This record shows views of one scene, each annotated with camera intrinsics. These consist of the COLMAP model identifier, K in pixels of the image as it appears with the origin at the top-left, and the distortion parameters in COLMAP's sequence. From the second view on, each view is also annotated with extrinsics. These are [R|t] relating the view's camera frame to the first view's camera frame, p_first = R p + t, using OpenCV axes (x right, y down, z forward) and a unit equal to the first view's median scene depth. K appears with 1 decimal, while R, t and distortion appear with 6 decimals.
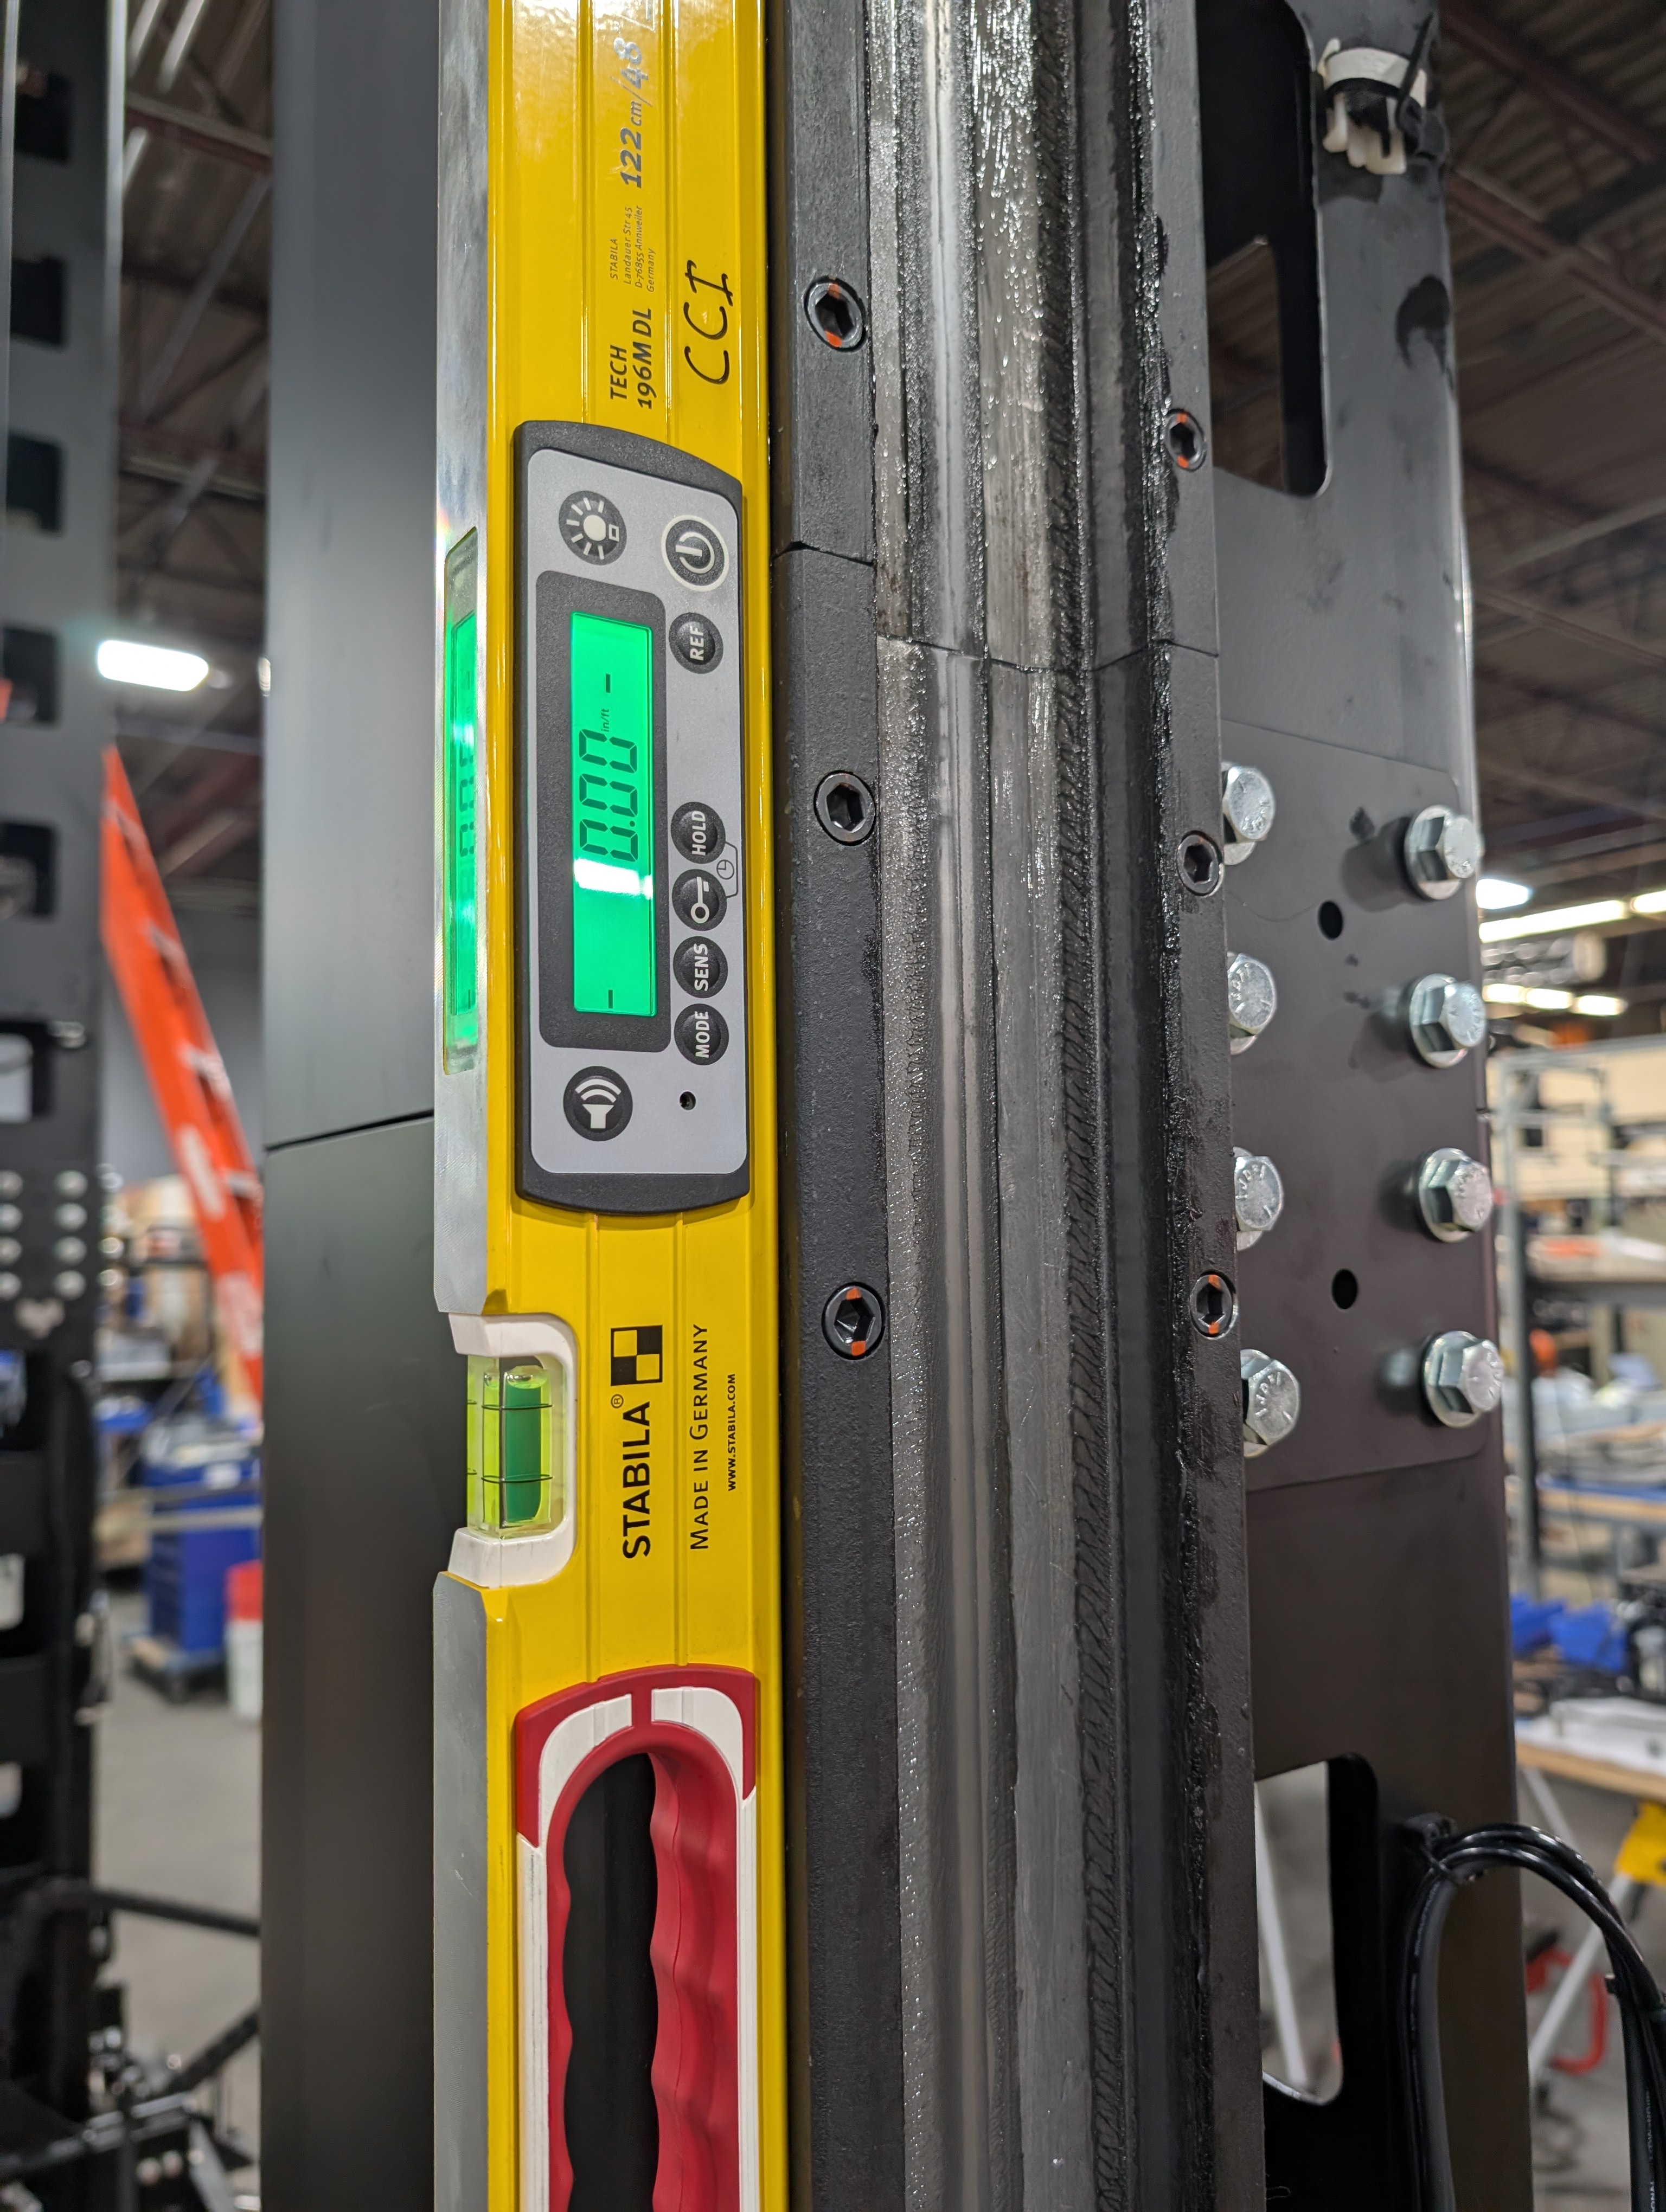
lens RADIAL K [[1584.4, 0, 833.0], [0, 1584.4, 1106.0], [0, 0, 1]] dist [-0.002001, -0.003488]
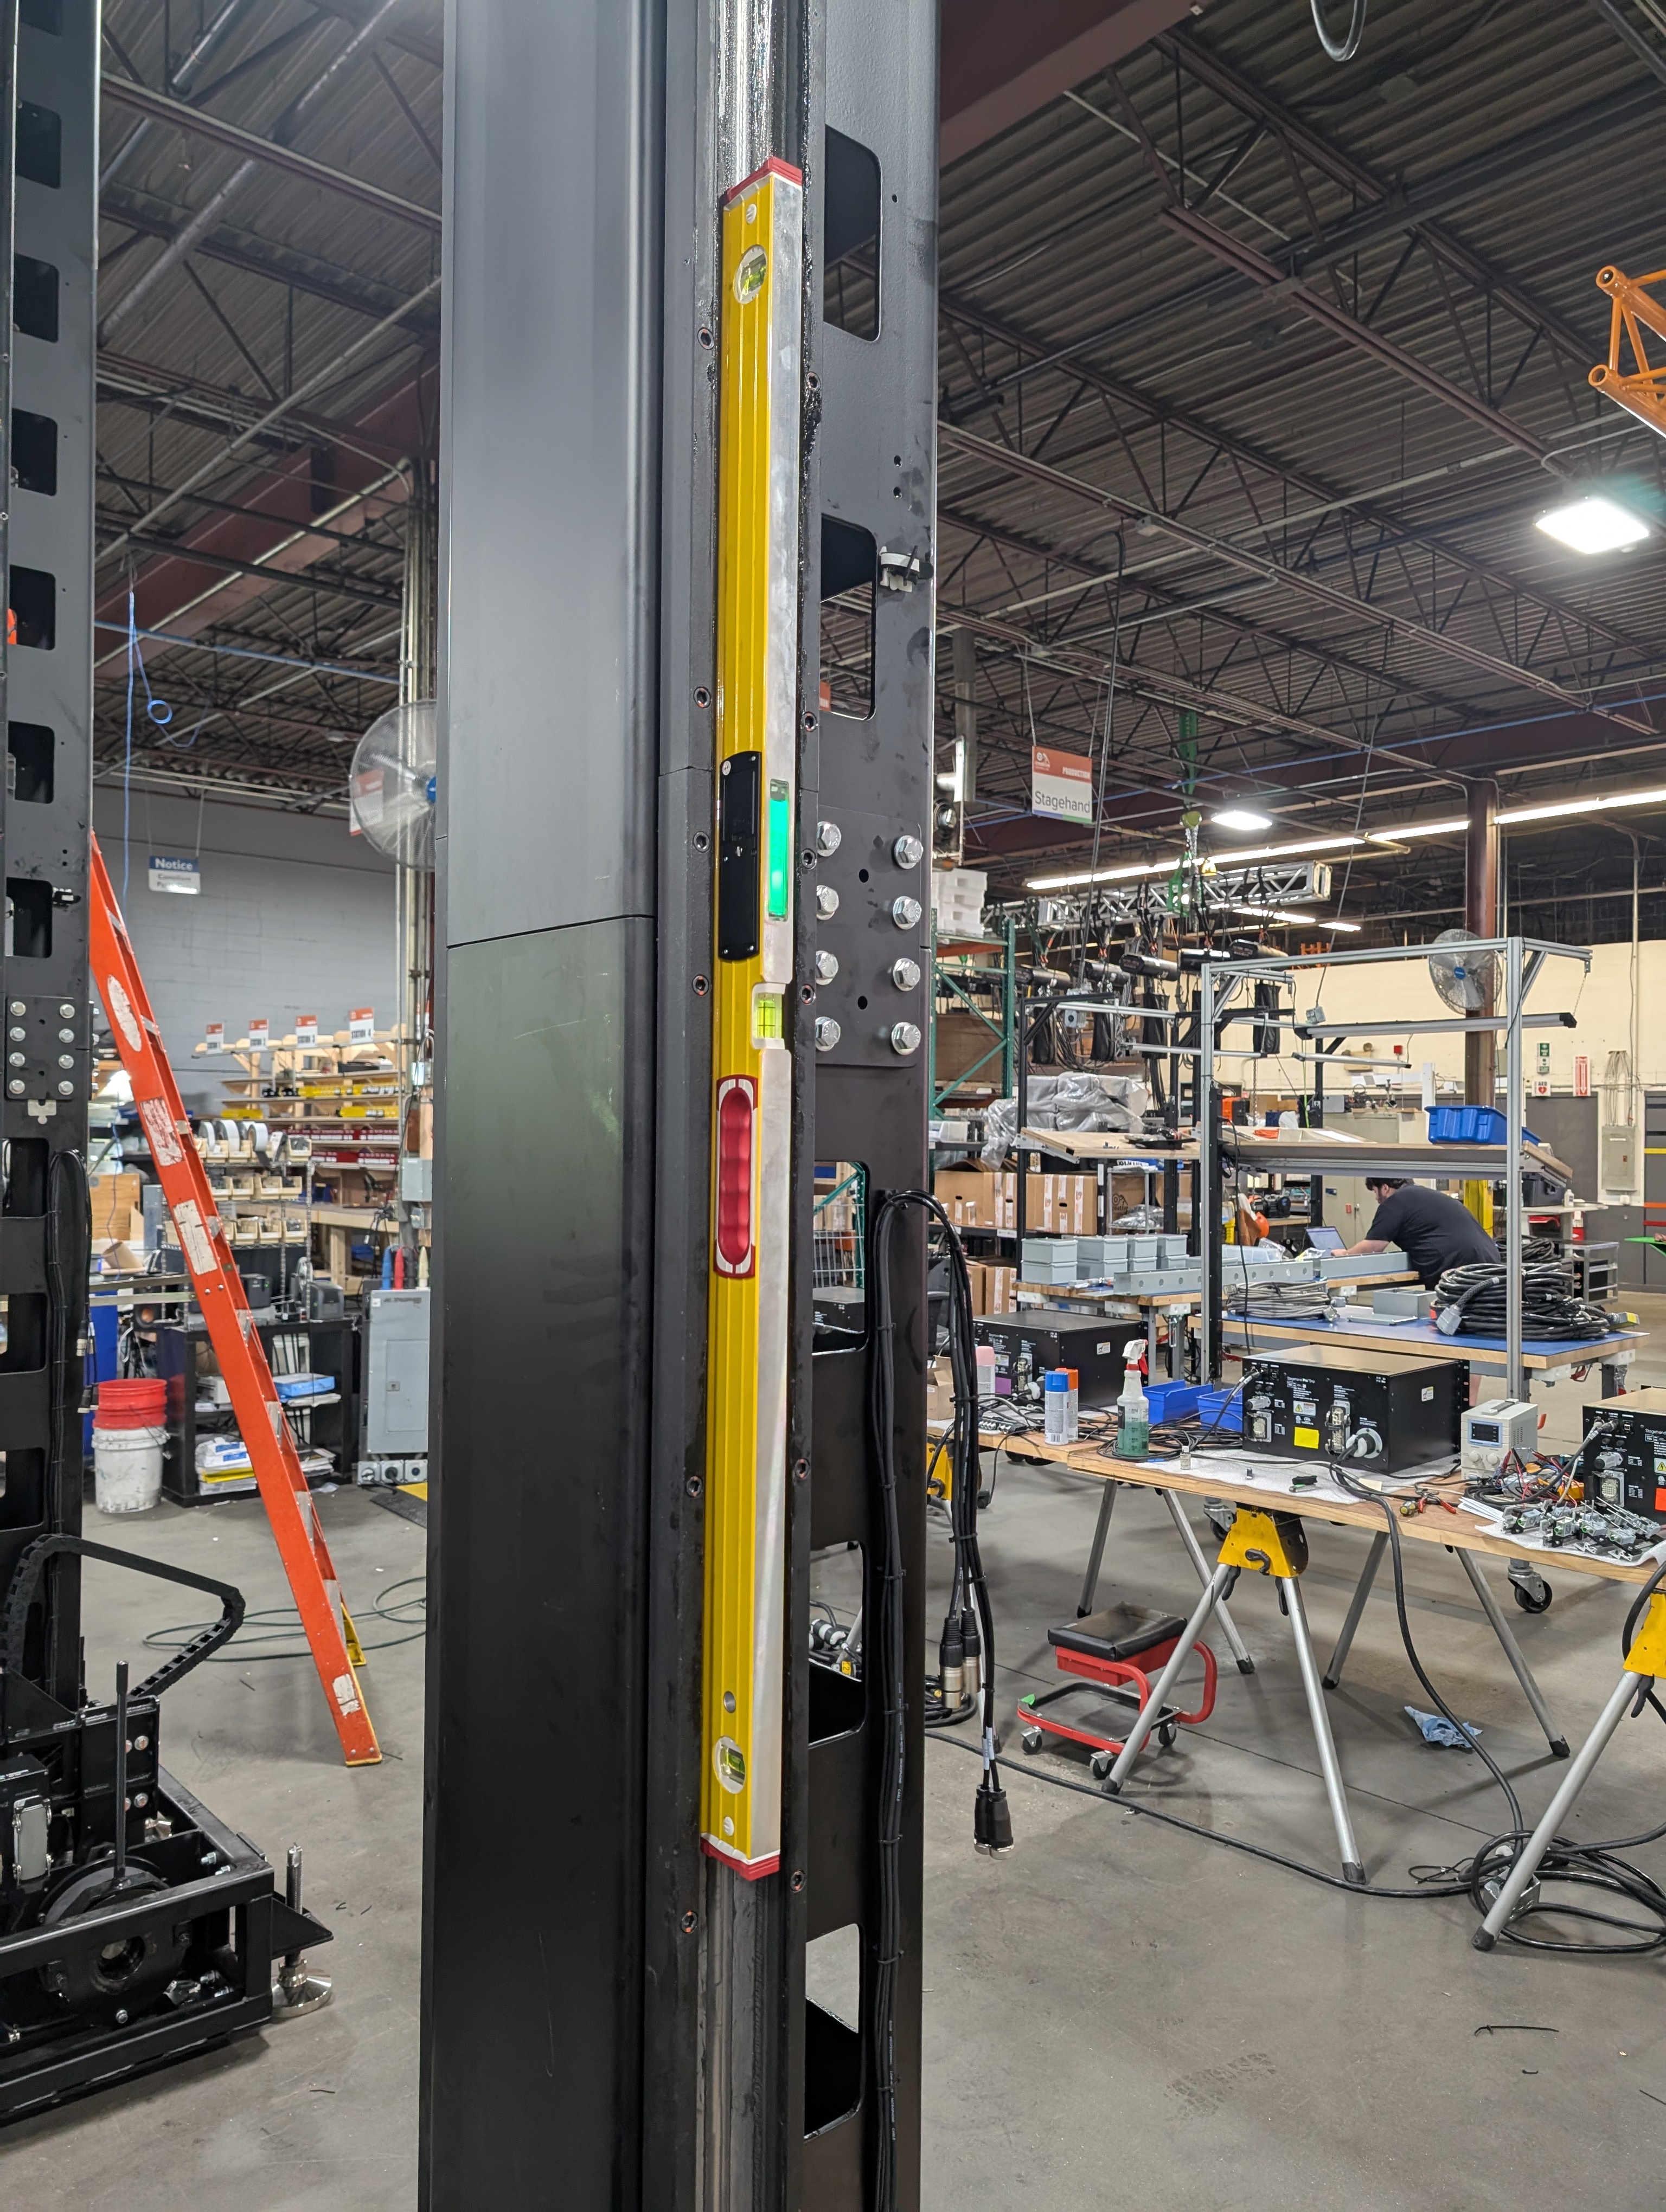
lens RADIAL K [[1584.4, 0, 833.0], [0, 1584.4, 1106.0], [0, 0, 1]] dist [-0.002001, -0.003488]
pose [[0.991748, 0.025624, 0.125617, -0.012222], [-0.033791, 0.997421, 0.063323, 0.015784], [-0.123671, -0.067045, 0.990056, -0.246987]]
